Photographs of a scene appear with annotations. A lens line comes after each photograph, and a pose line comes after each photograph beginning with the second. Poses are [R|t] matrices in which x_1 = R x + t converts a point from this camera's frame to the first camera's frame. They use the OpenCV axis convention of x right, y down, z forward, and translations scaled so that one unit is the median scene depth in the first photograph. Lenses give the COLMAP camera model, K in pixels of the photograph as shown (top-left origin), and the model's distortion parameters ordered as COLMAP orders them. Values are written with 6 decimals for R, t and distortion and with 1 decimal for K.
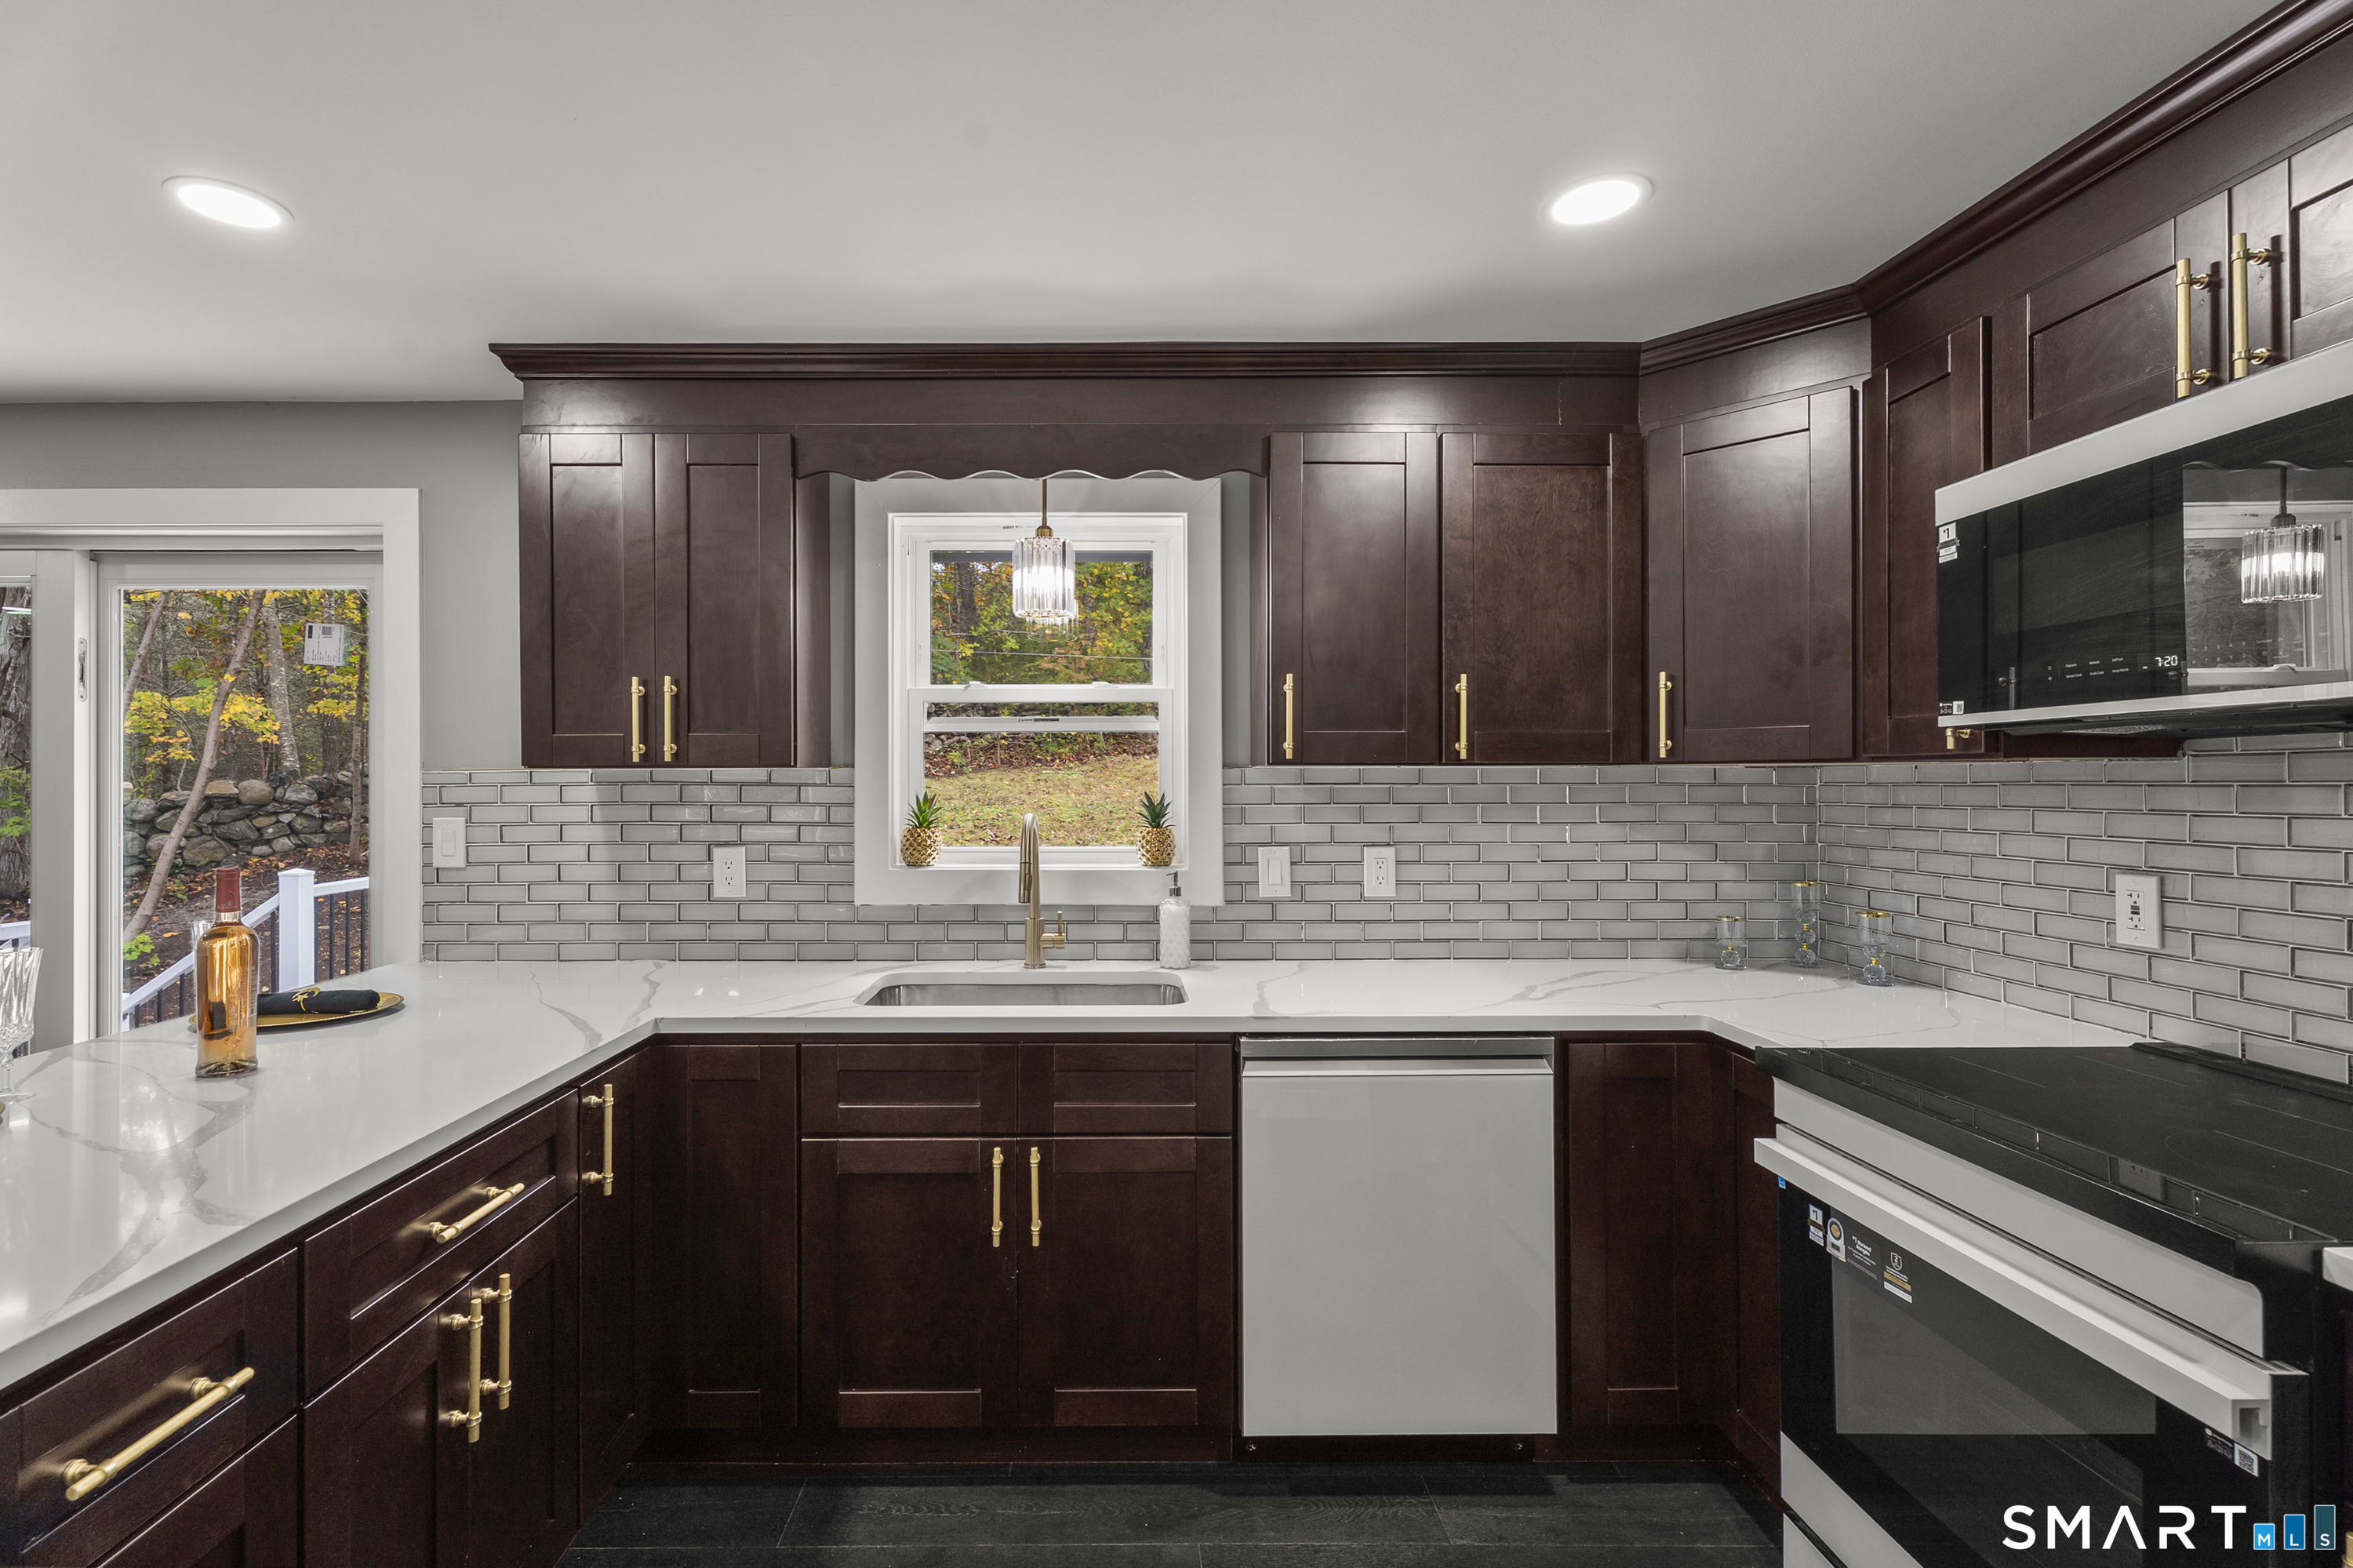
lens RADIAL K [[1073.1, 0, 1113.1], [0, 1073.1, 781.0], [0, 0, 1]] dist [0.000912, -0.000446]
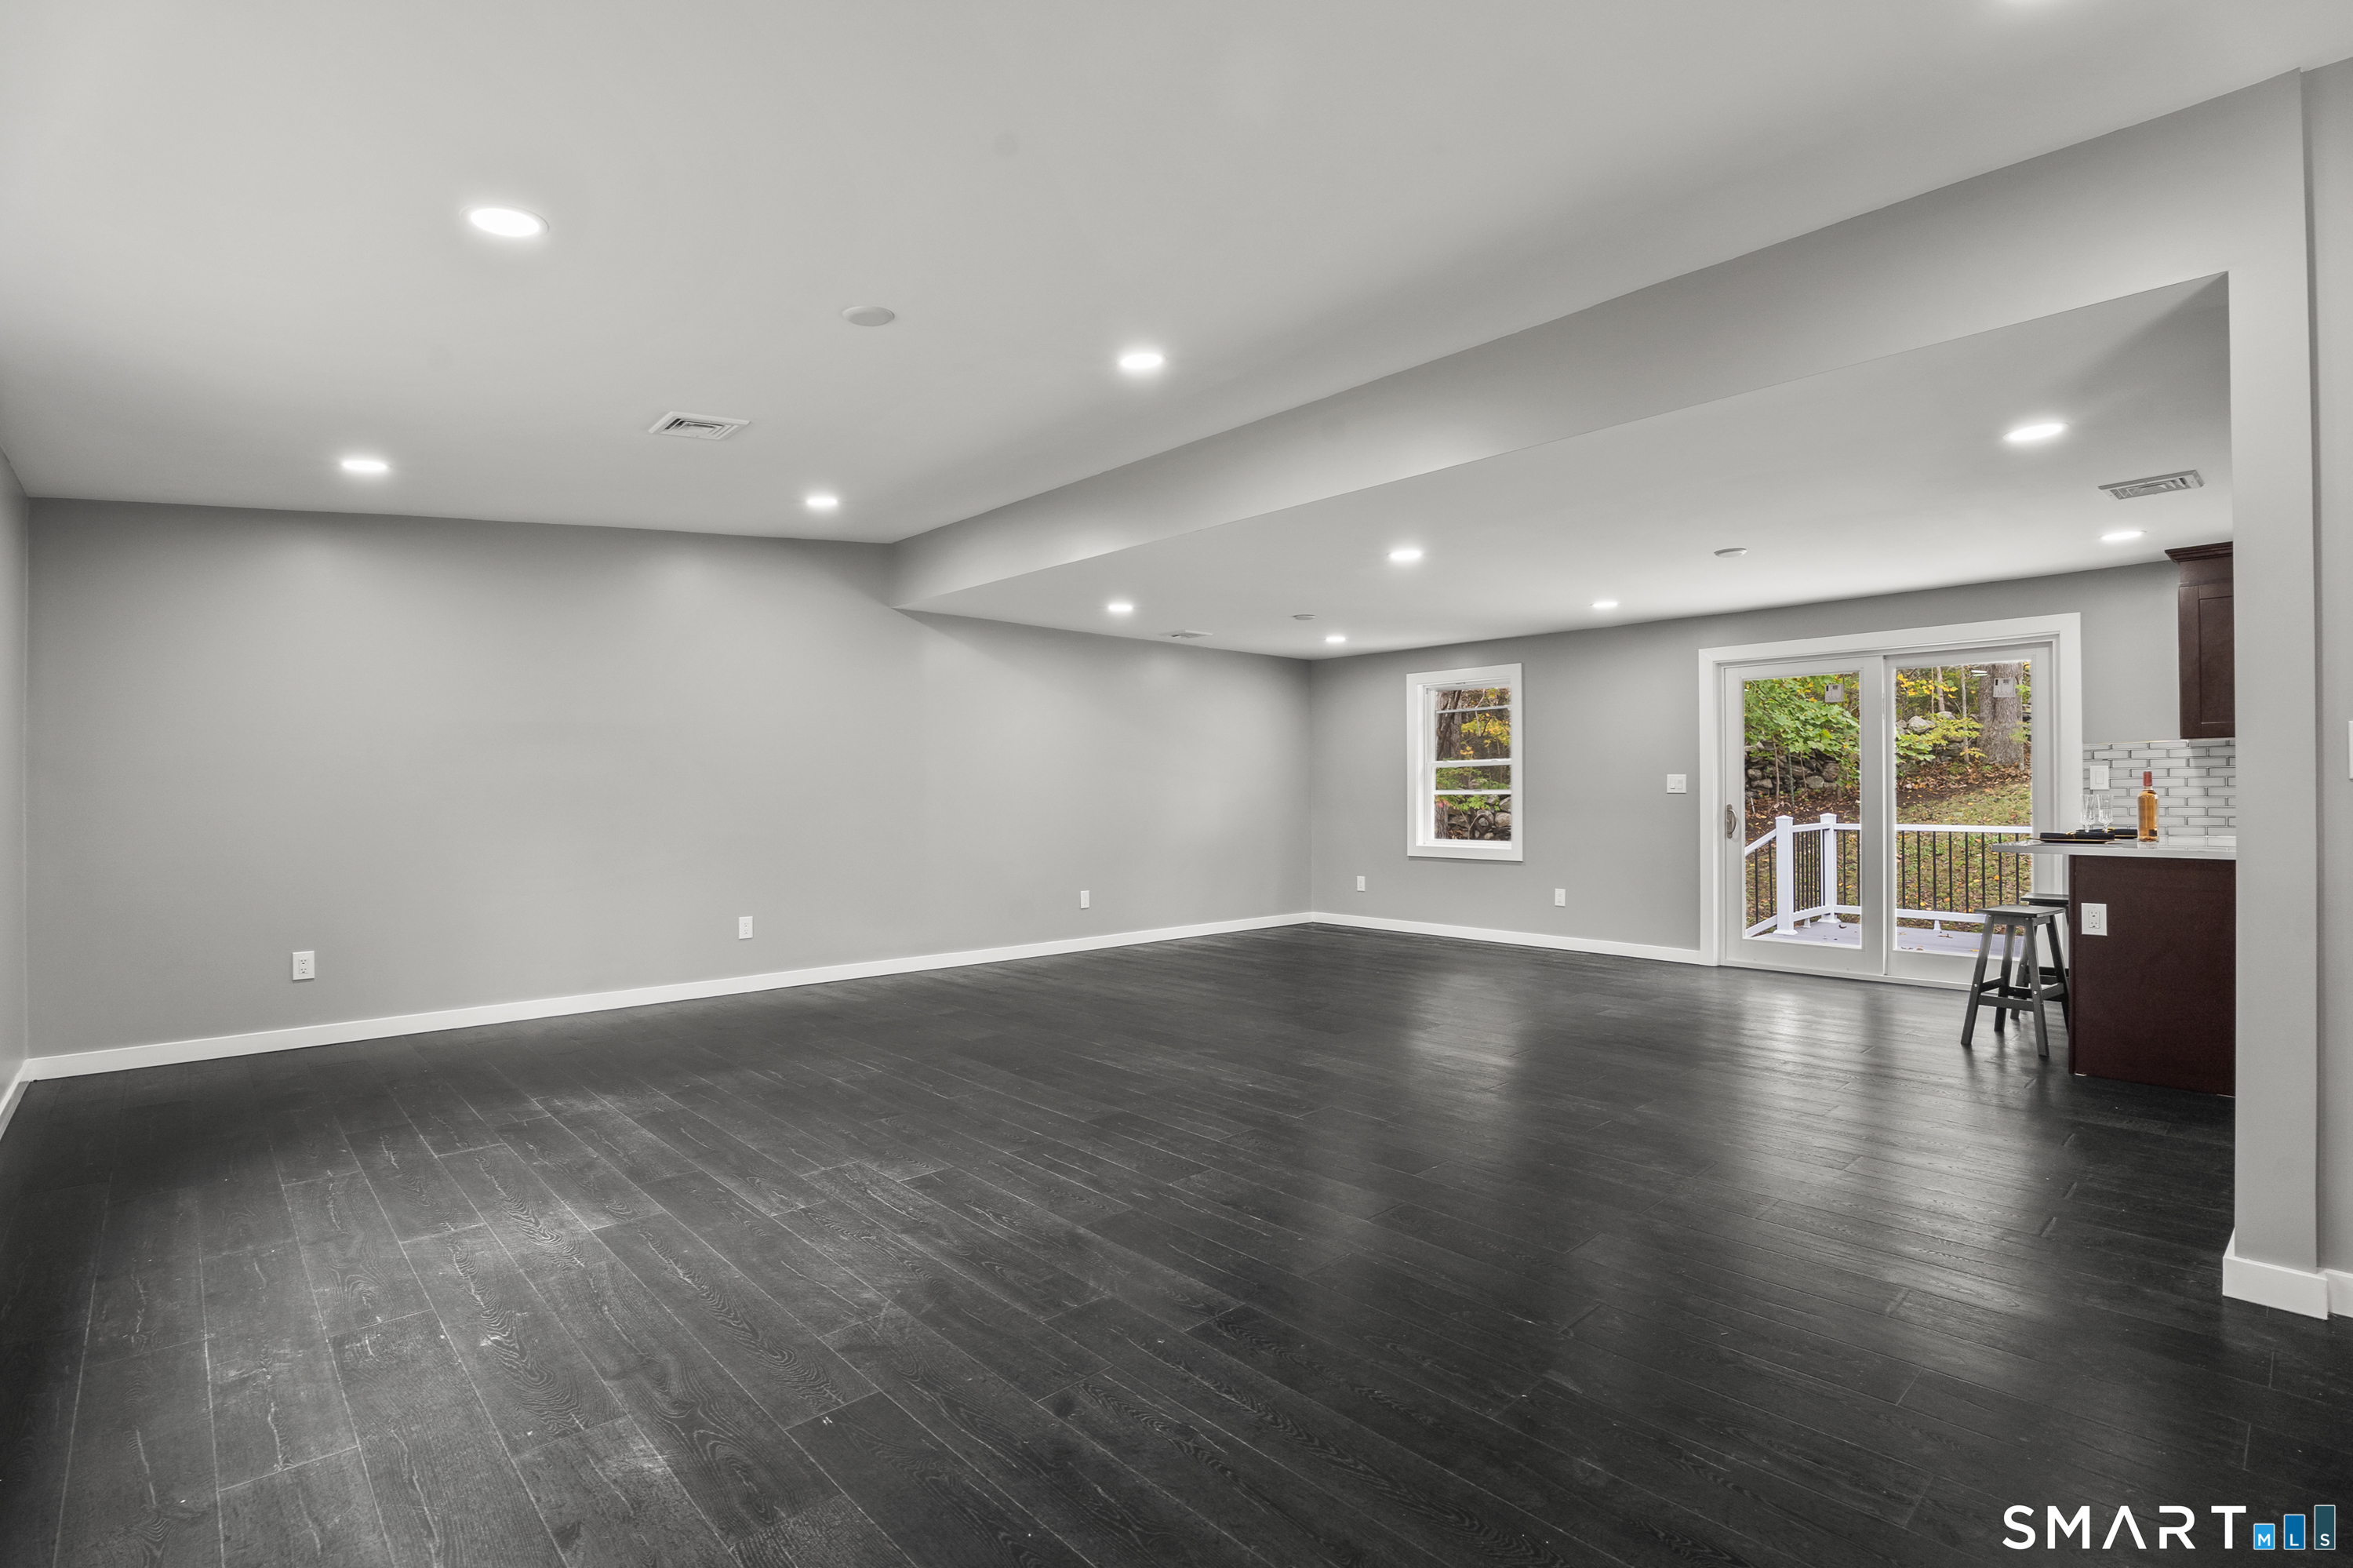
lens RADIAL K [[1073.1, 0, 1202.2], [0, 1073.1, 802.0], [0, 0, 1]] dist [0.000912, -0.000446]
pose [[0.693158, 0.004080, -0.720774, -0.357644], [0.002402, 0.999965, 0.007970, 0.095042], [0.720782, -0.007256, 0.693124, -1.973968]]
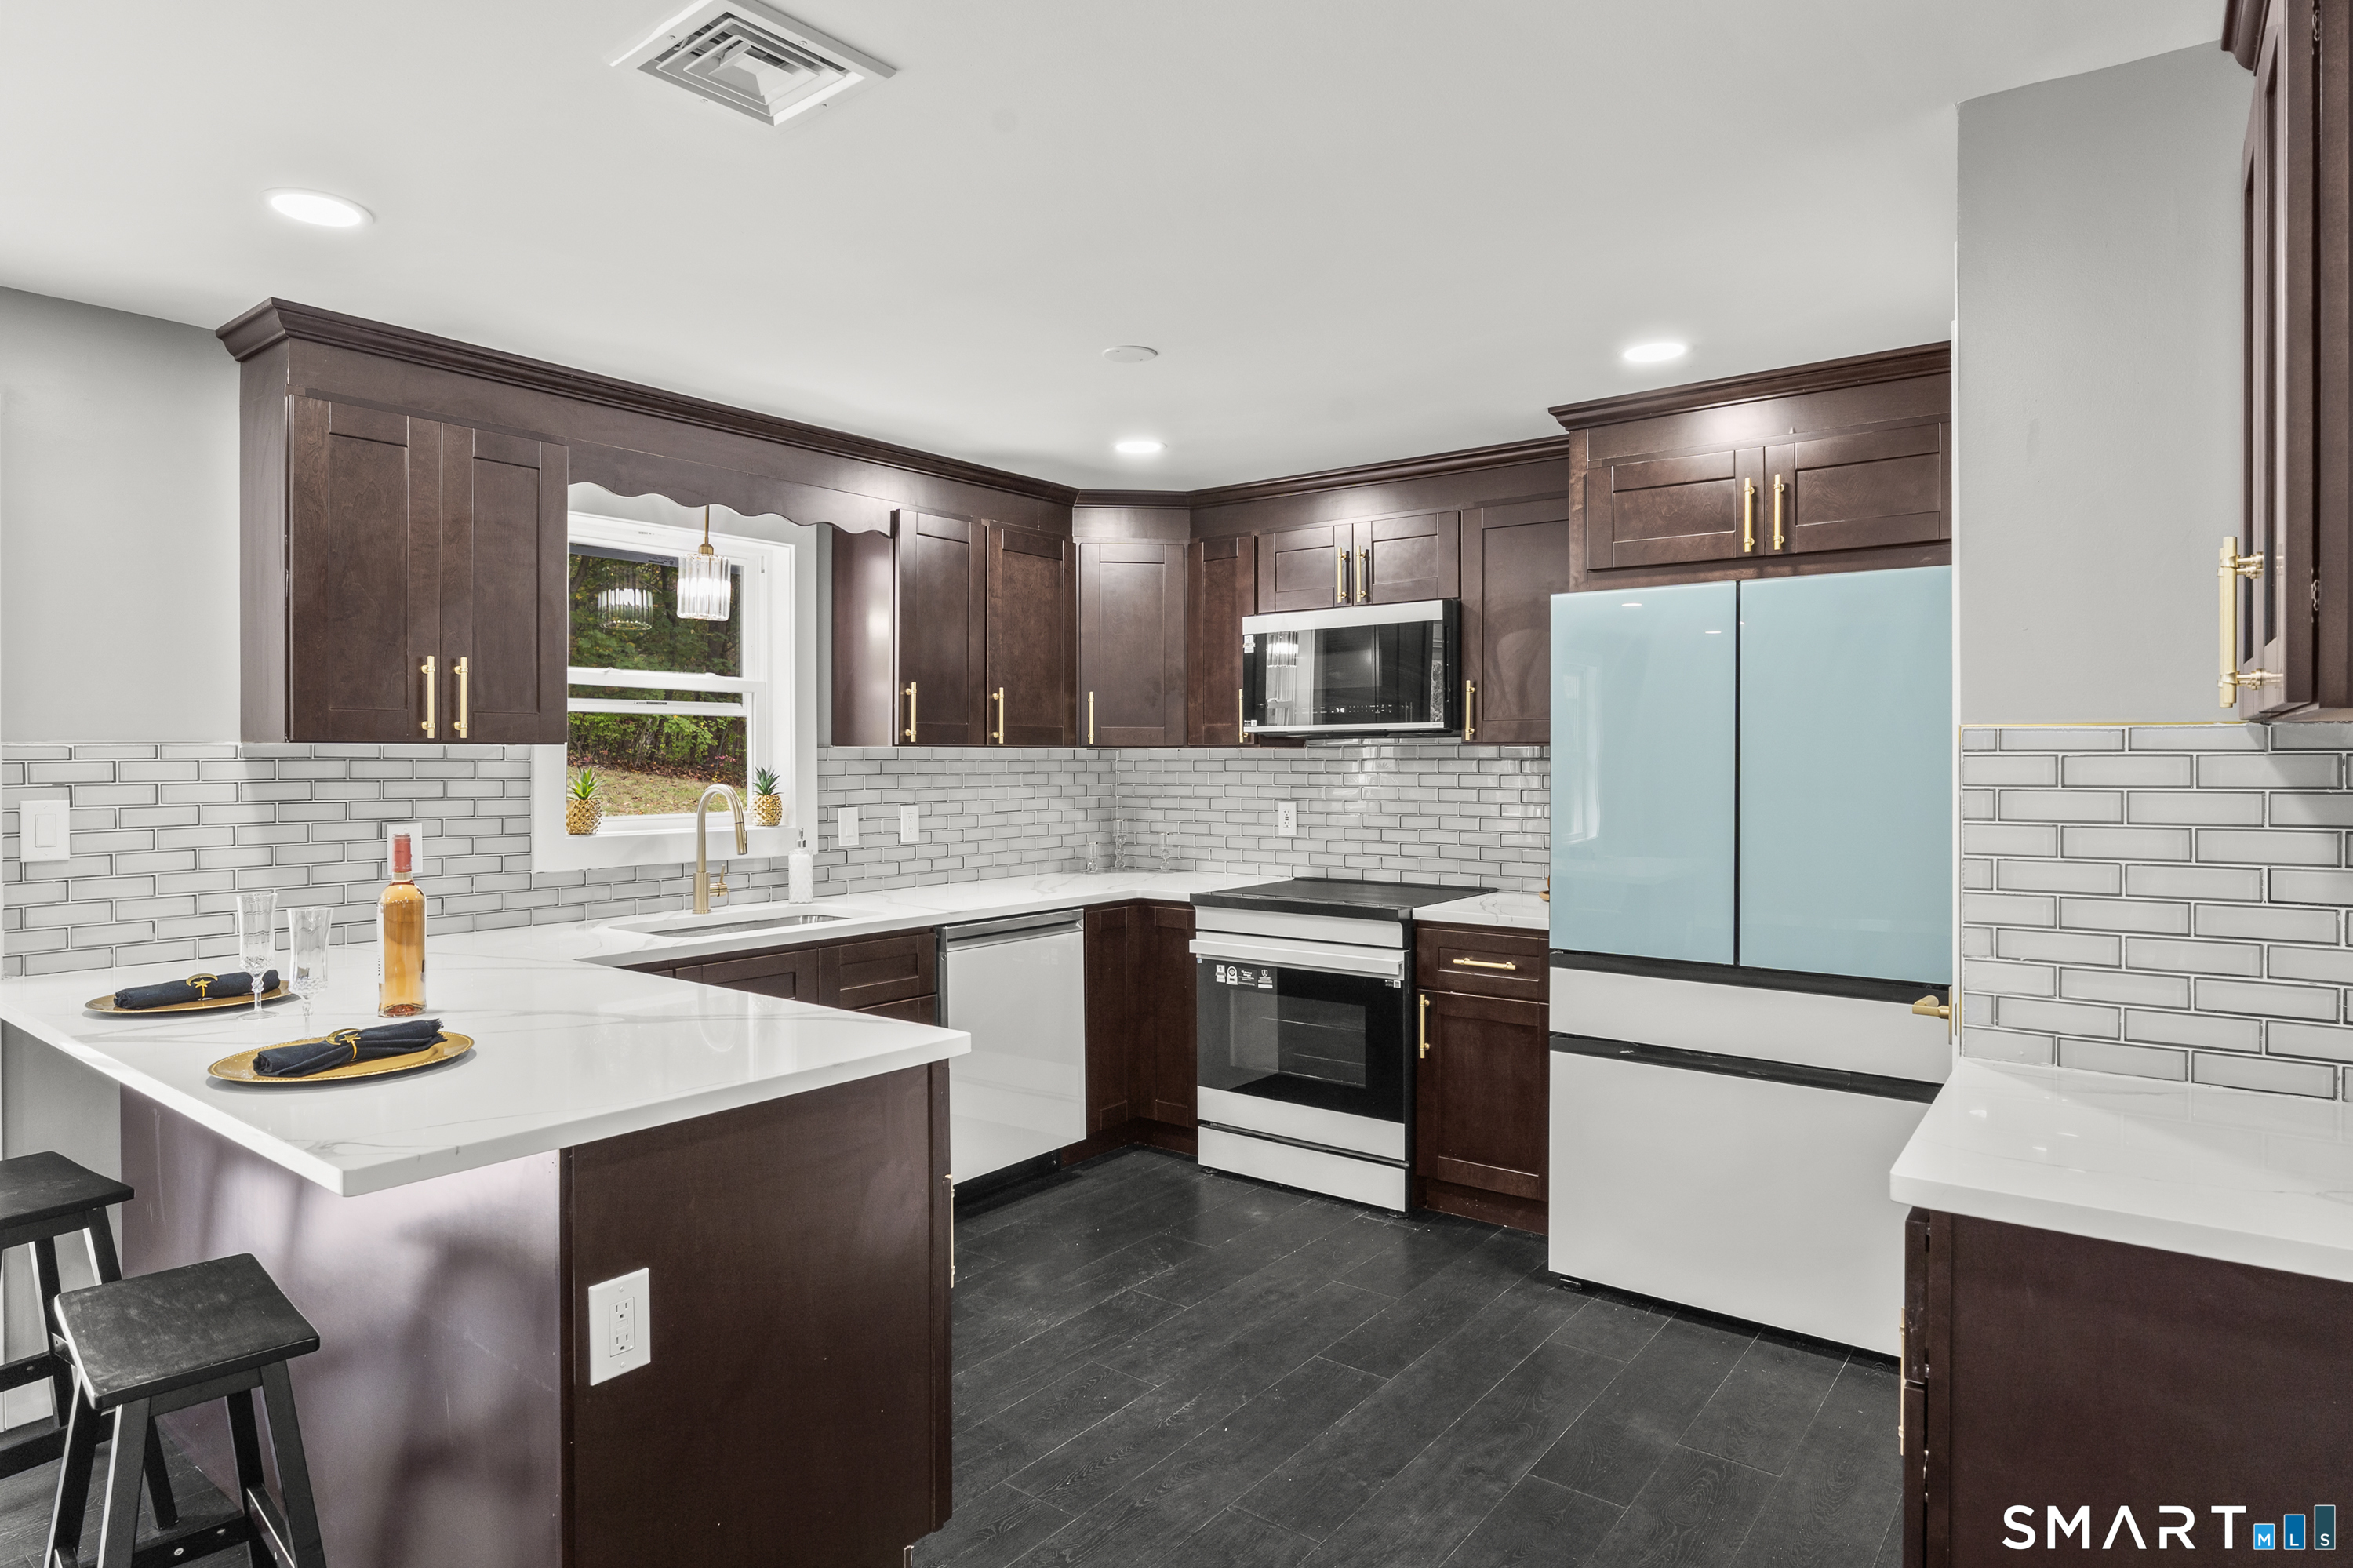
lens RADIAL K [[1310.4, 0, 1161.0], [0, 1310.4, 771.6], [0, 0, 1]] dist [-0.014304, 0.006900]
pose [[0.619913, -0.006709, 0.784642, -0.982206], [-0.000964, 0.999956, 0.009311, 0.002125], [-0.784670, -0.006528, 0.619880, -0.330570]]
